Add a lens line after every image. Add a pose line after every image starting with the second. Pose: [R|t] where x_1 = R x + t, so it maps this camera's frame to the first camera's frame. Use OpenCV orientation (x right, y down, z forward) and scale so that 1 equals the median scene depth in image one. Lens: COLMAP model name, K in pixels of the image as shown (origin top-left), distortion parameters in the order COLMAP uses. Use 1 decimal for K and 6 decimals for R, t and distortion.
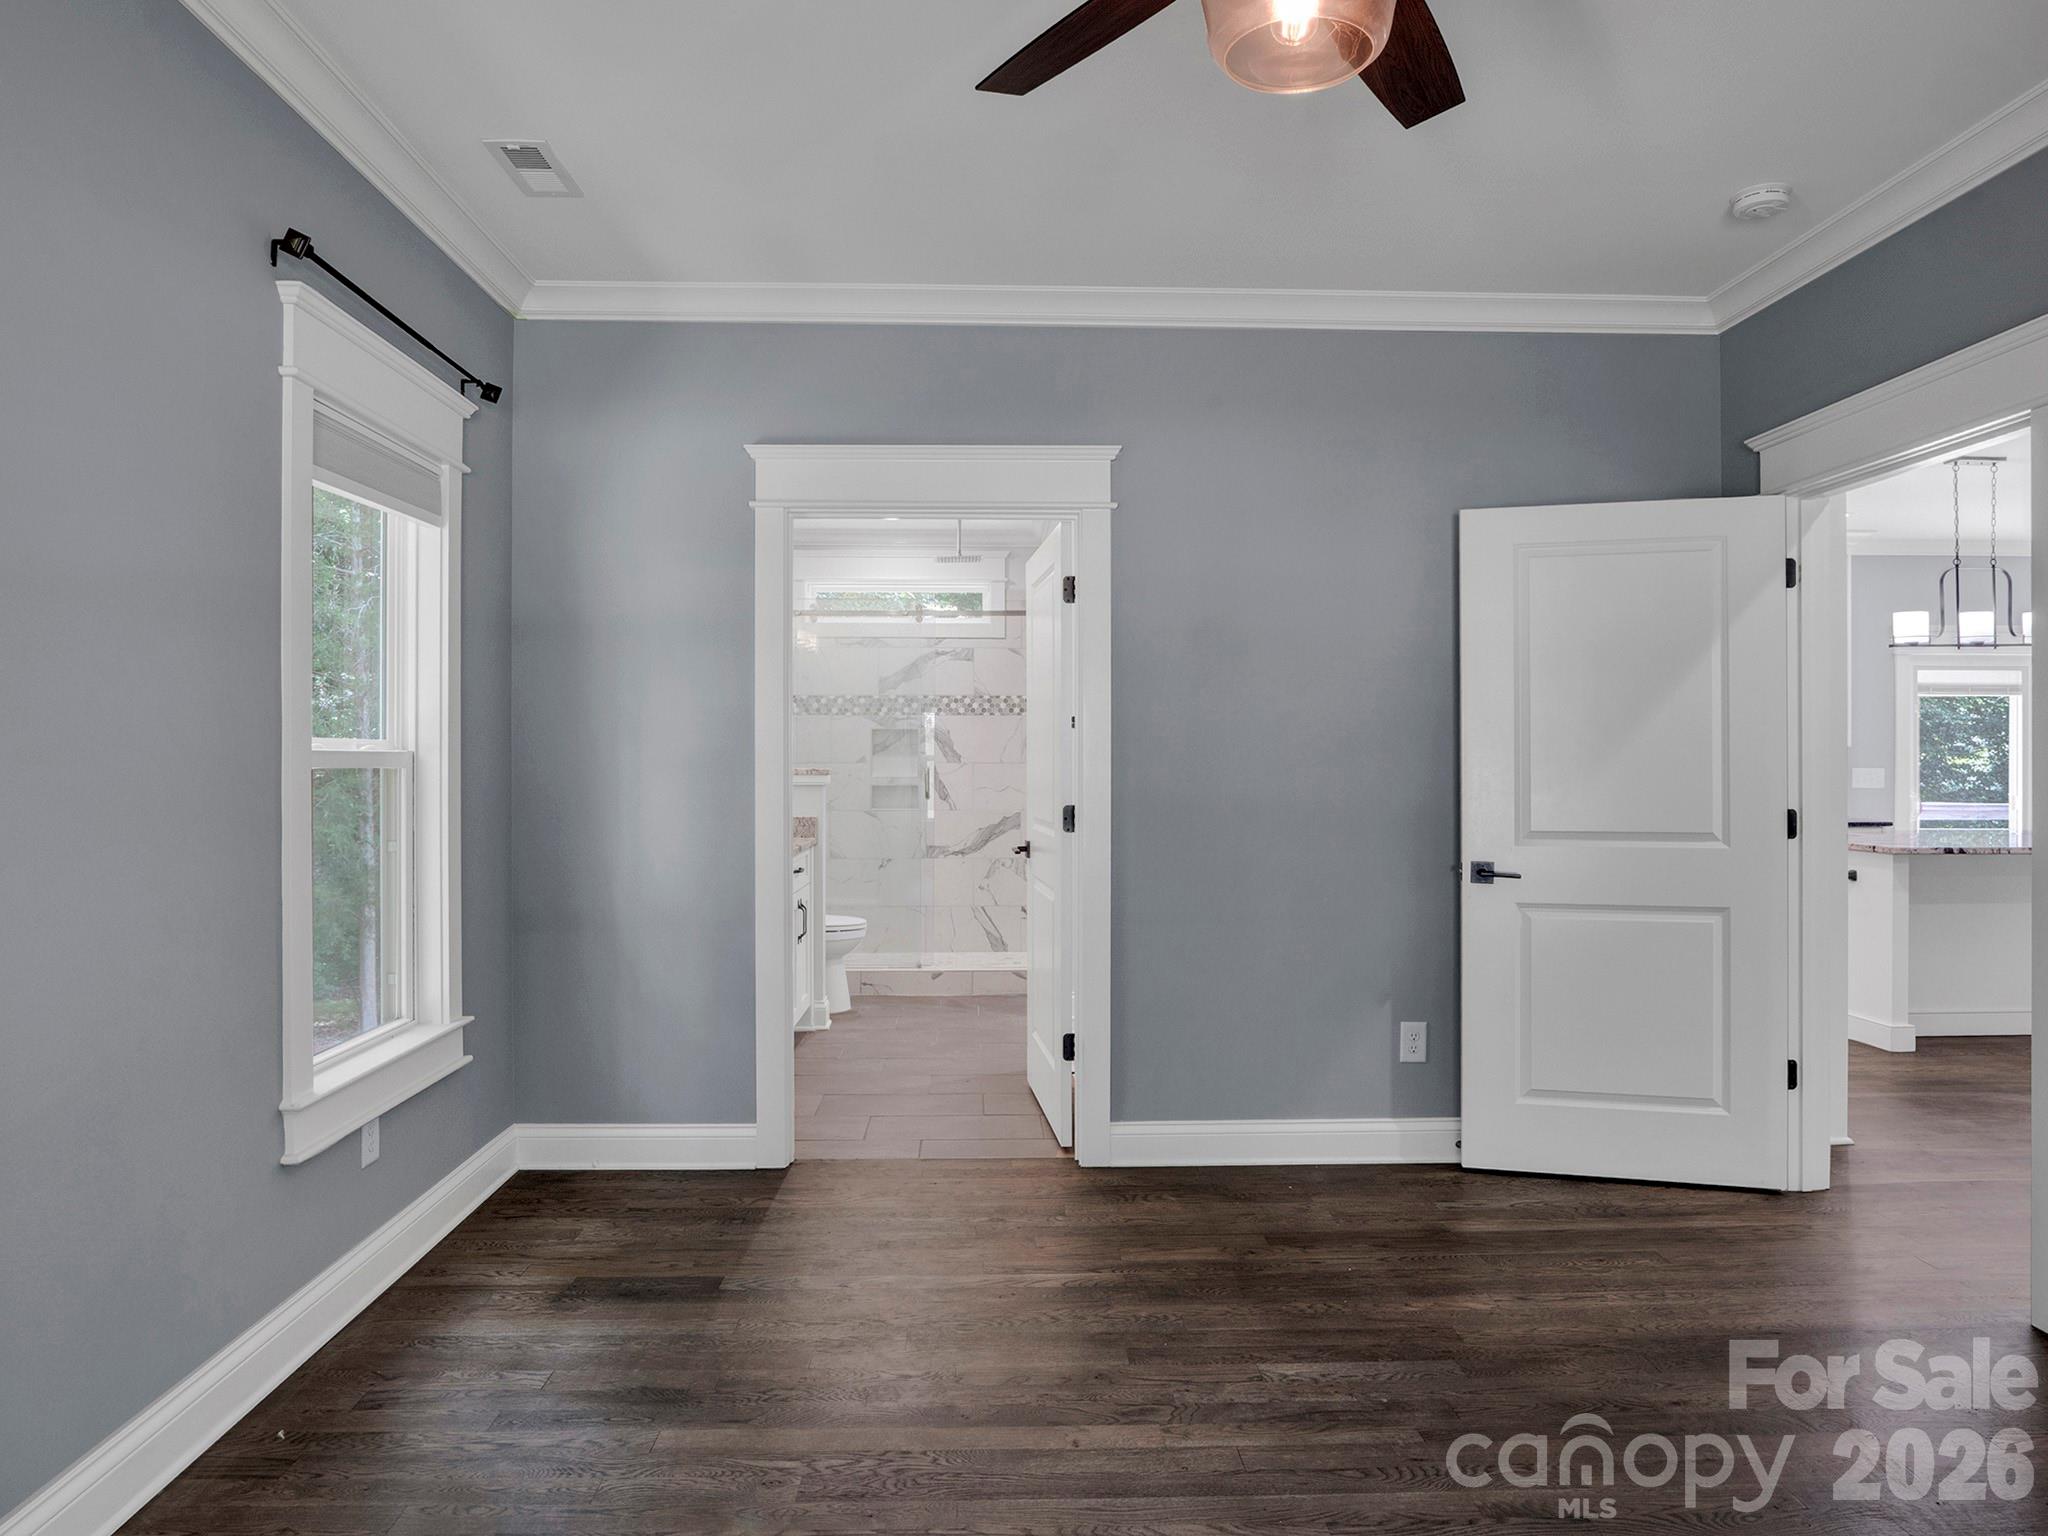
lens RADIAL K [[1323.9, 0, 1022.1], [0, 1323.9, 756.0], [0, 0, 1]] dist [-0.019241, 0.021025]
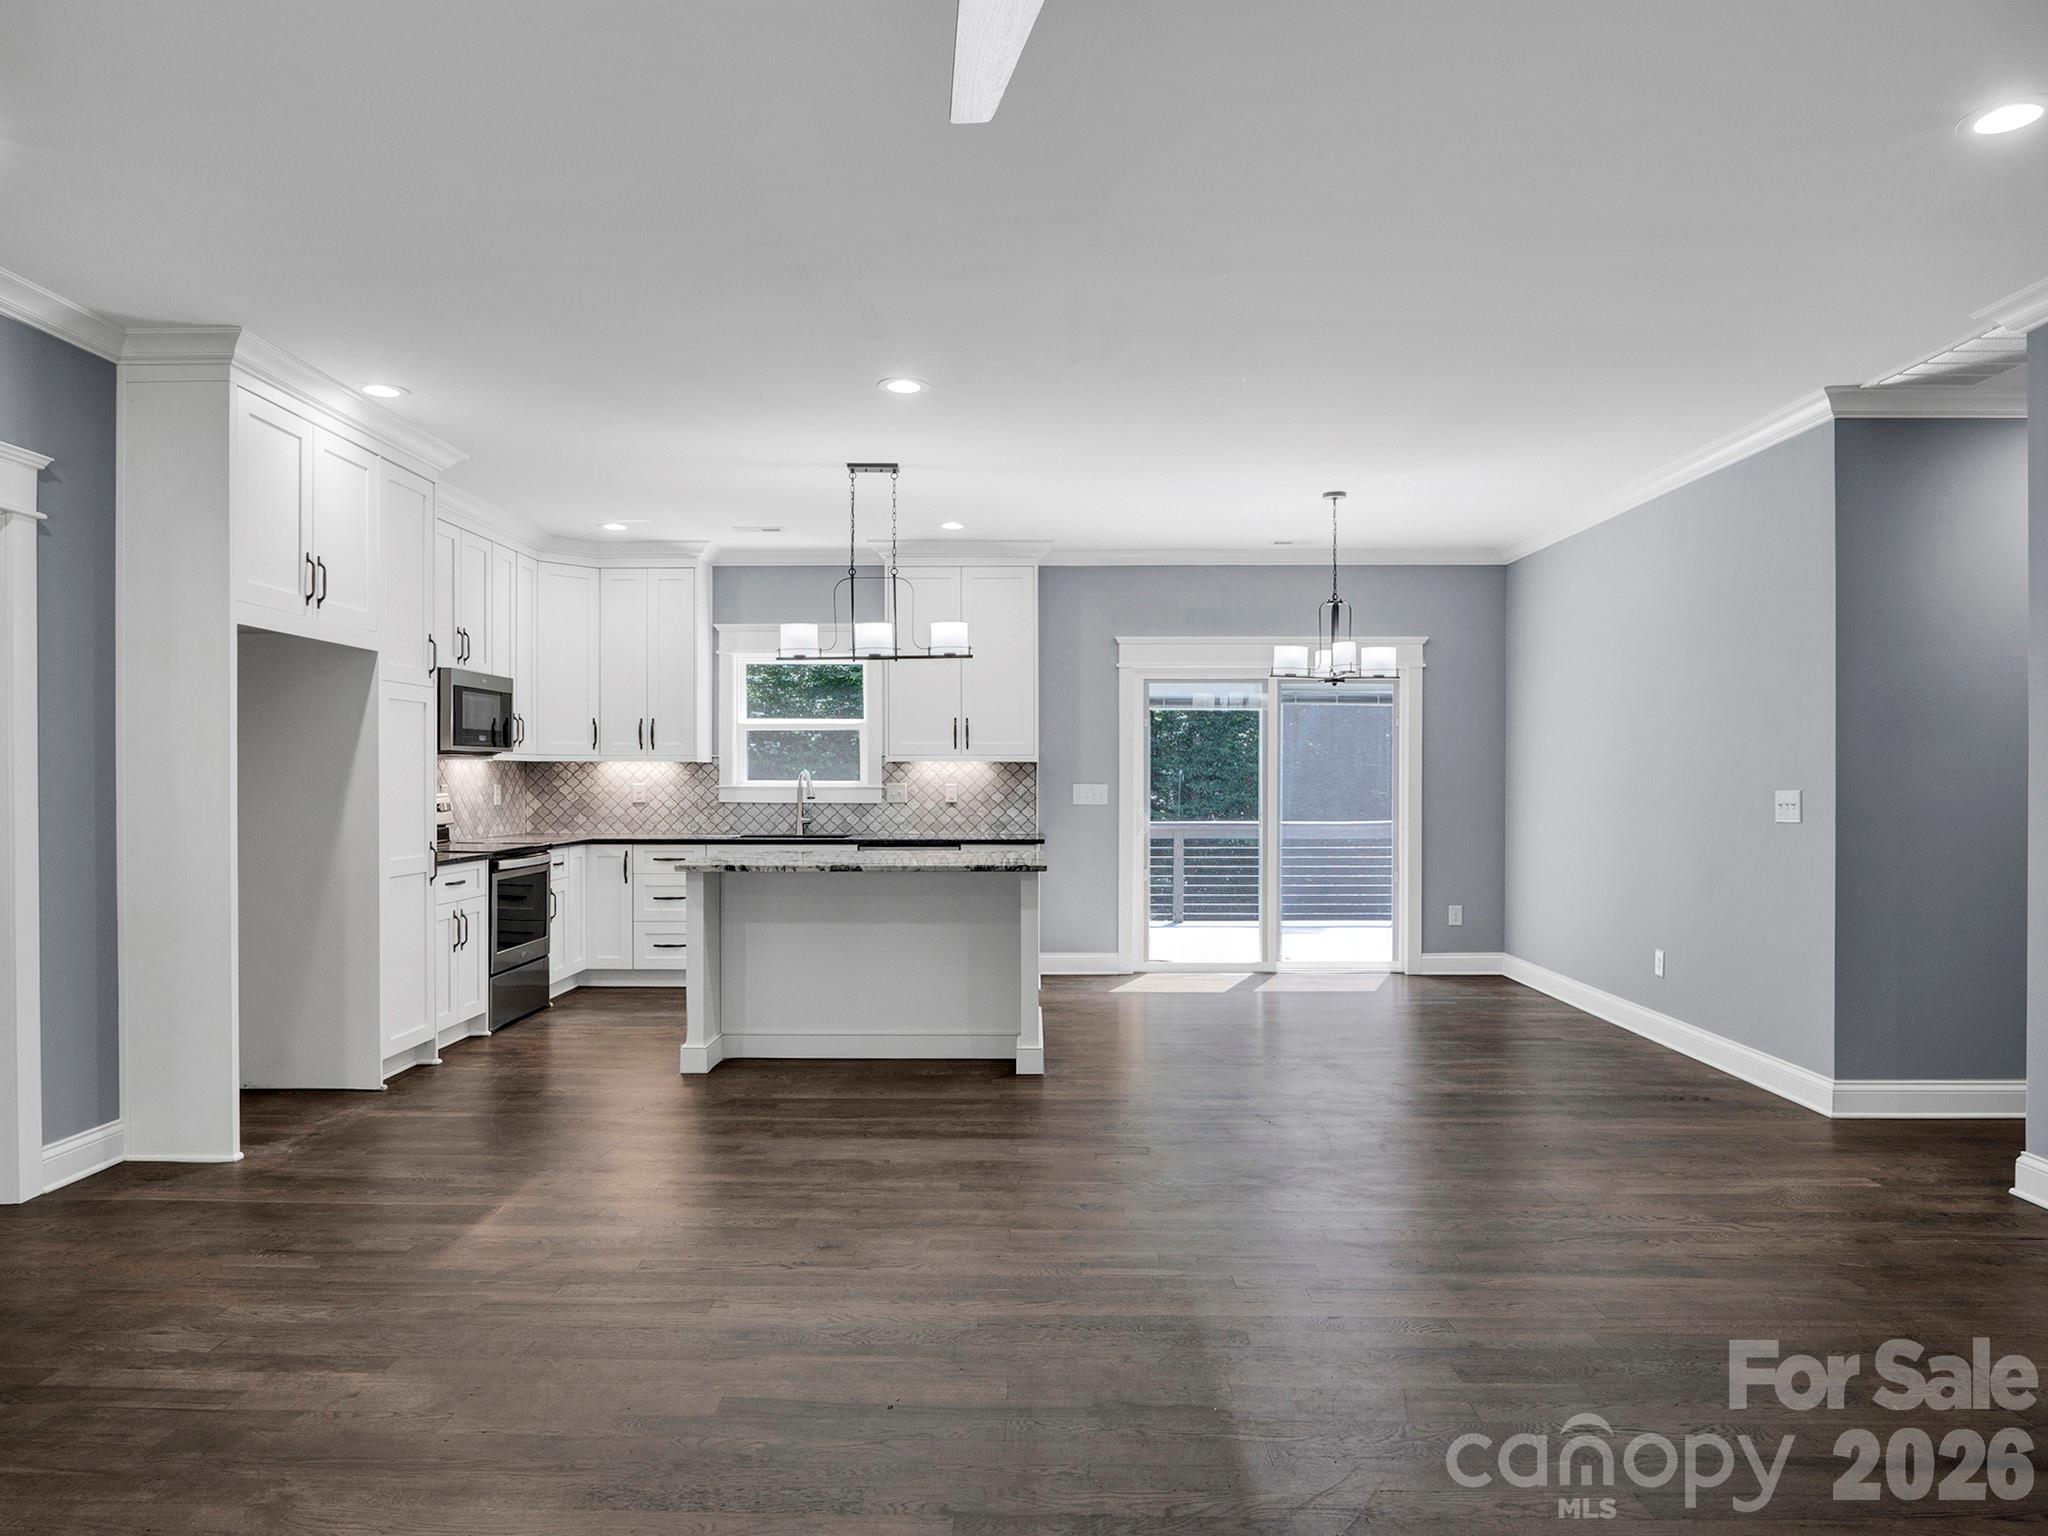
lens RADIAL K [[1282.5, 0, 1016.1], [0, 1282.5, 784.7], [0, 0, 1]] dist [-0.022146, 0.005328]
pose [[0.998145, 0.001565, -0.060862, 1.330138], [-0.000807, 0.999922, 0.012475, -0.002848], [0.060877, -0.012402, 0.998068, 0.089826]]
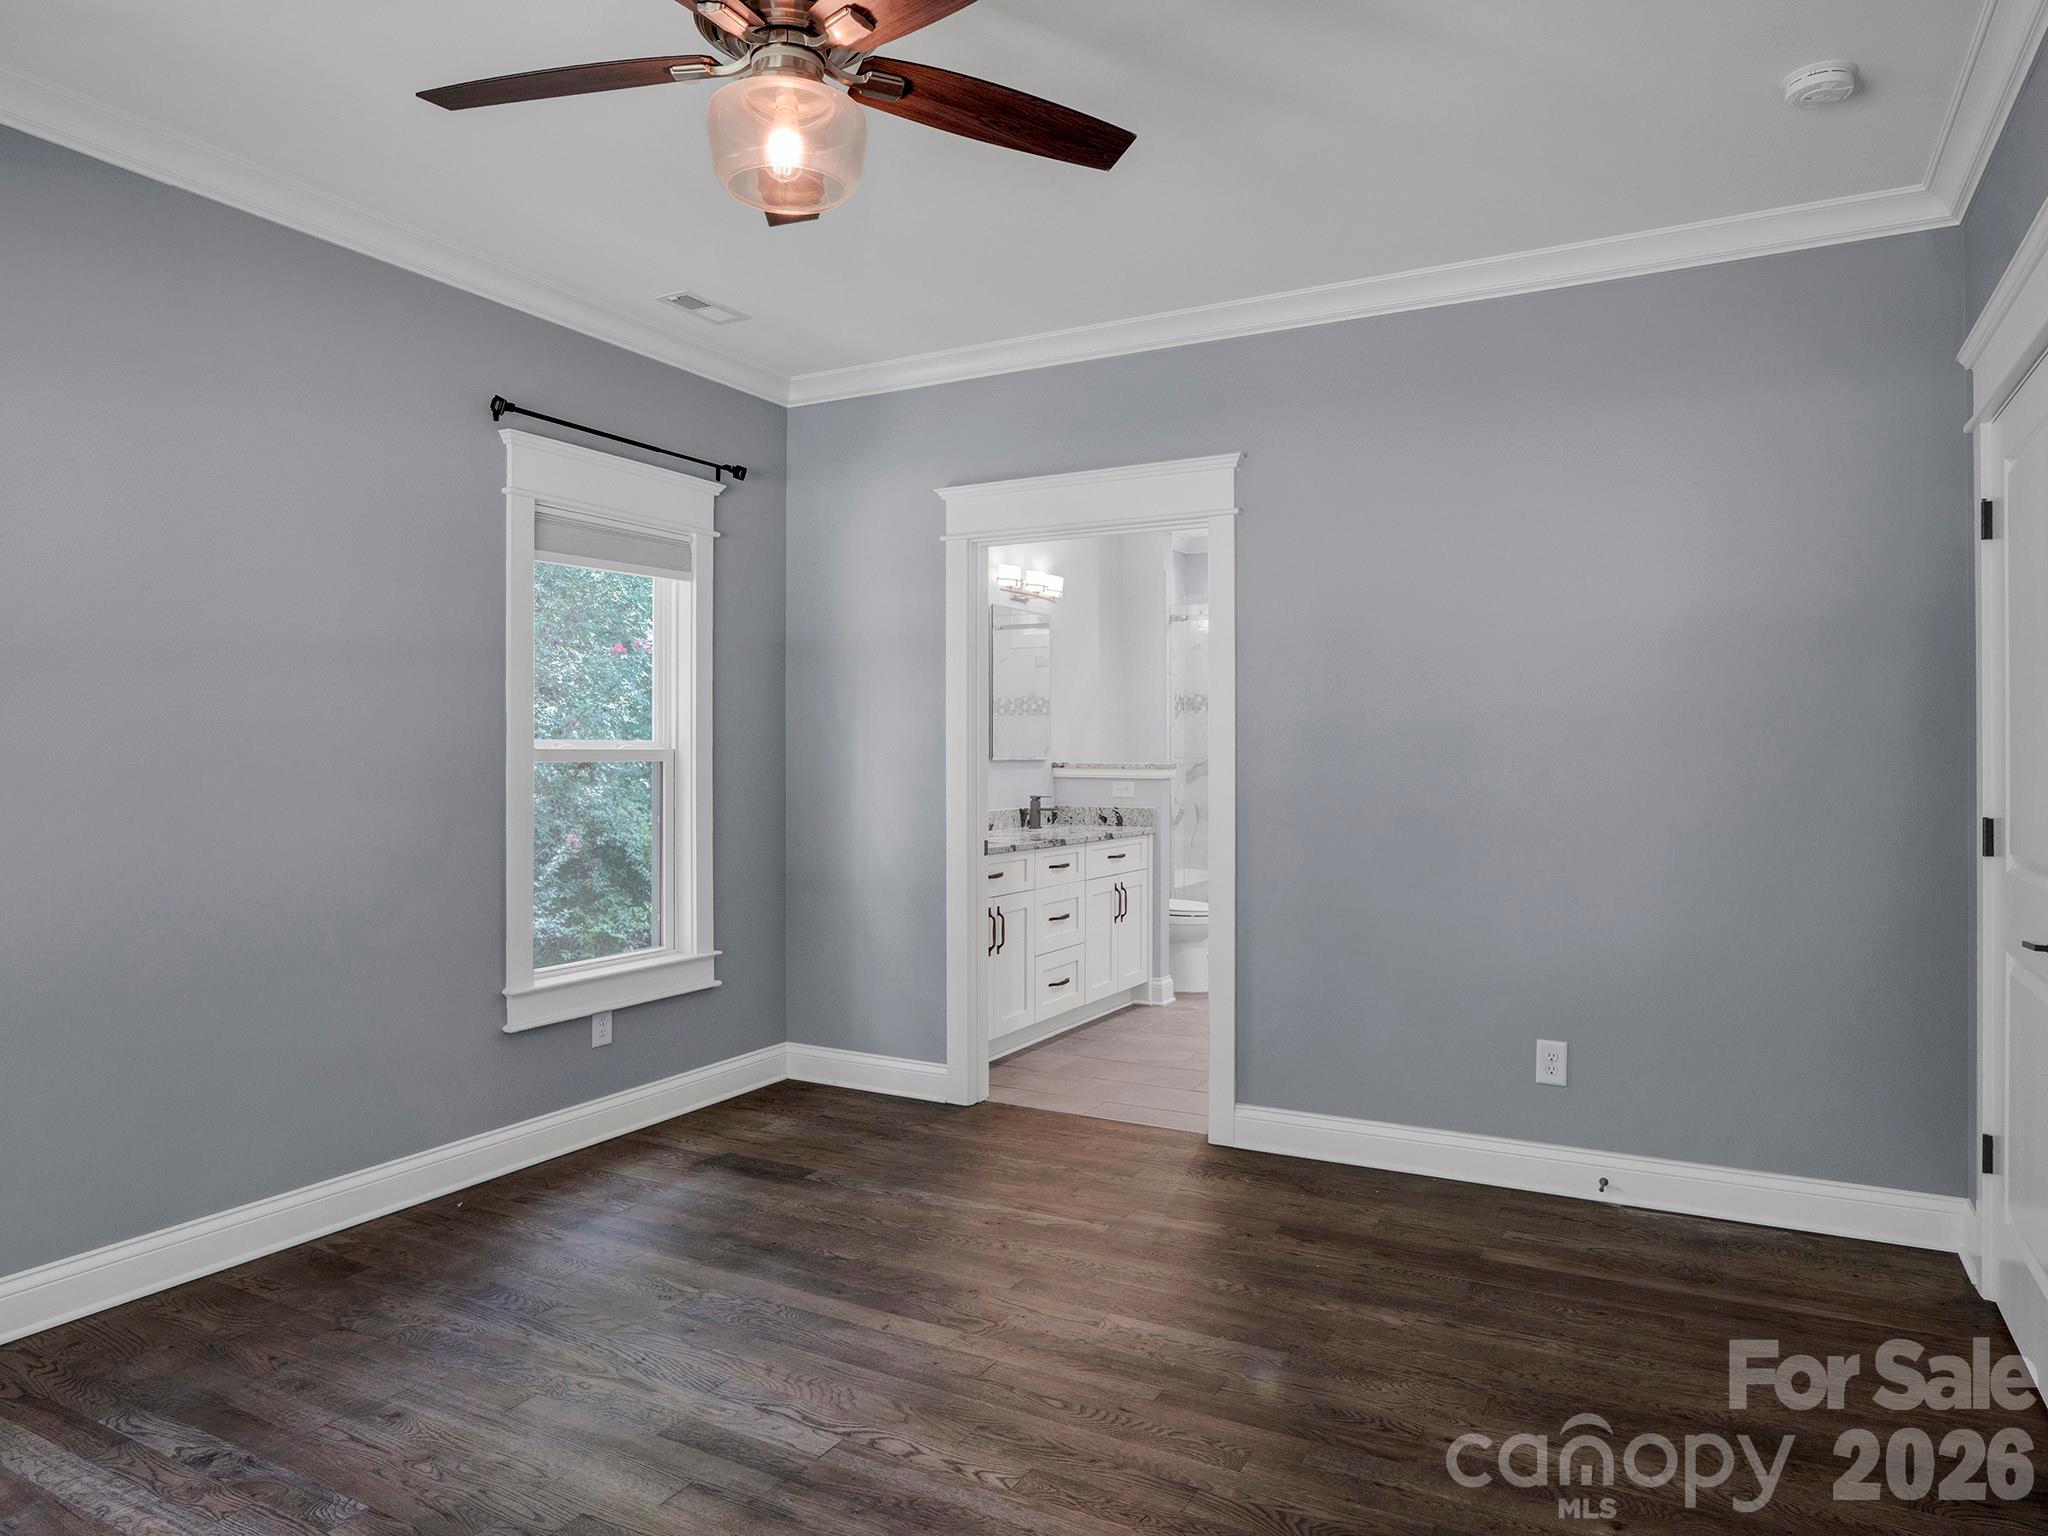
lens RADIAL K [[1323.9, 0, 1022.1], [0, 1323.9, 756.0], [0, 0, 1]] dist [-0.019241, 0.021025]
pose [[0.858236, 0.000327, -0.513255, 0.452863], [0.001888, 0.999991, 0.003794, -0.001303], [0.513252, -0.004226, 0.858228, 0.022623]]
